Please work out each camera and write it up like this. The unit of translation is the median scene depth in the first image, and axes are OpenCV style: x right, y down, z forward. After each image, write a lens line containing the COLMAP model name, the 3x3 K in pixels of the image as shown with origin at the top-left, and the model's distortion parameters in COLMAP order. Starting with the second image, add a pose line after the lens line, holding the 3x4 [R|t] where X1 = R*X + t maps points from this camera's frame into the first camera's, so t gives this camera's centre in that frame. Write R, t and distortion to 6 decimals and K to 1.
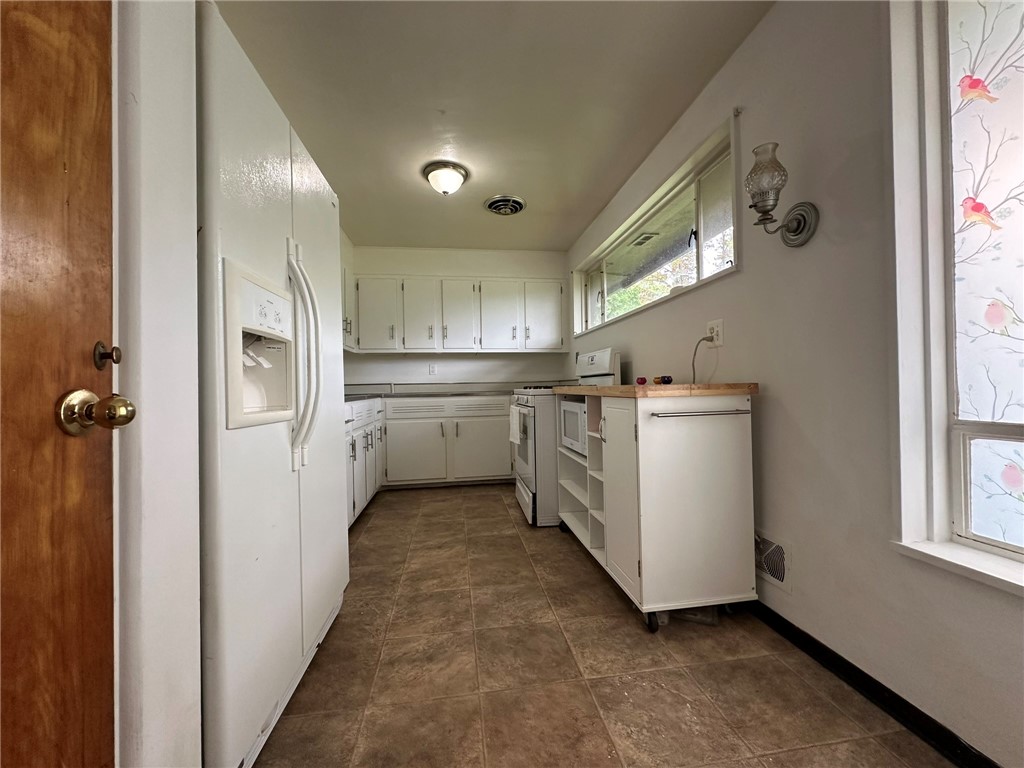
lens RADIAL K [[407.0, 0, 512.0], [0, 407.0, 384.0], [0, 0, 1]] dist [-0.002160, 0.000277]
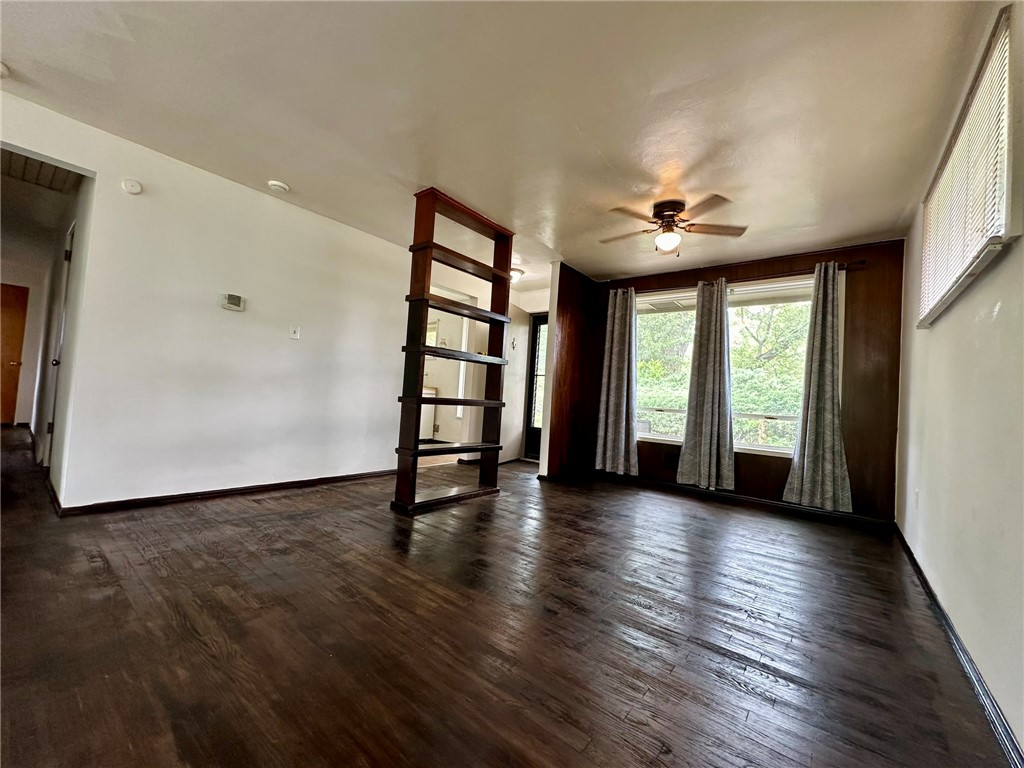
lens RADIAL K [[407.0, 0, 512.0], [0, 407.0, 384.0], [0, 0, 1]] dist [-0.002160, 0.000277]
pose [[0.729189, 0.088920, 0.678511, -1.815034], [-0.080263, 0.995791, -0.044243, 0.087785], [-0.679589, -0.022197, 0.733257, -2.801916]]
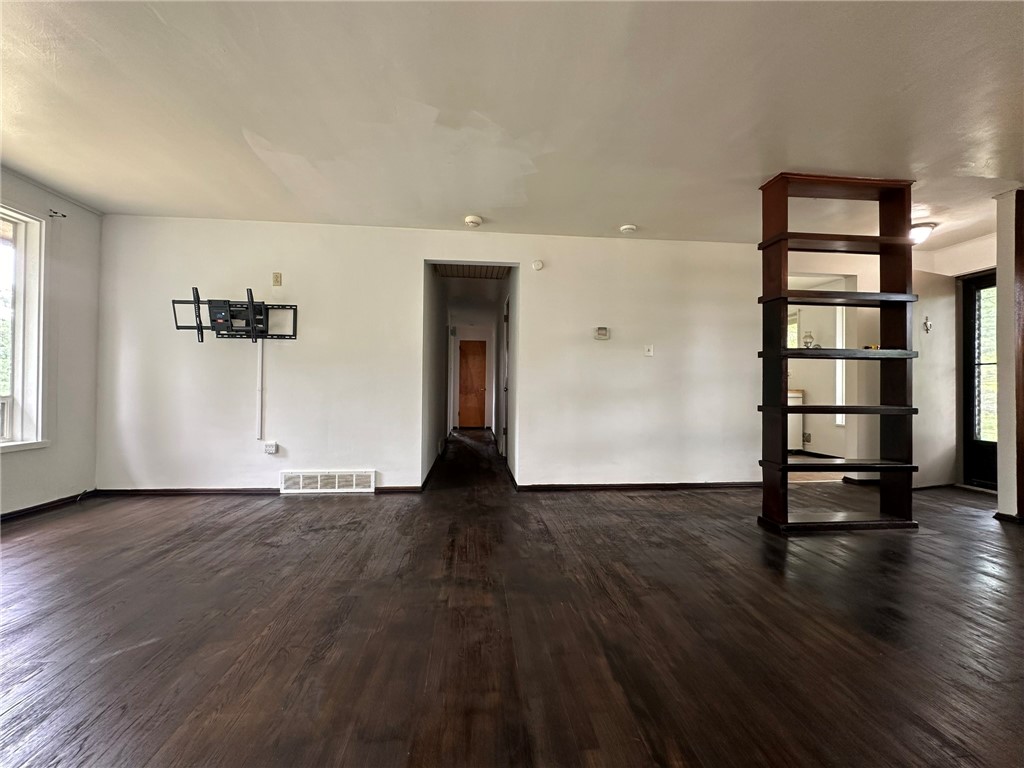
lens RADIAL K [[407.0, 0, 512.0], [0, 407.0, 384.0], [0, 0, 1]] dist [-0.002160, 0.000277]
pose [[0.998218, 0.028933, -0.052188, -1.907518], [-0.029383, 0.999537, -0.007891, 0.052277], [0.051936, 0.009411, 0.998606, -2.906552]]
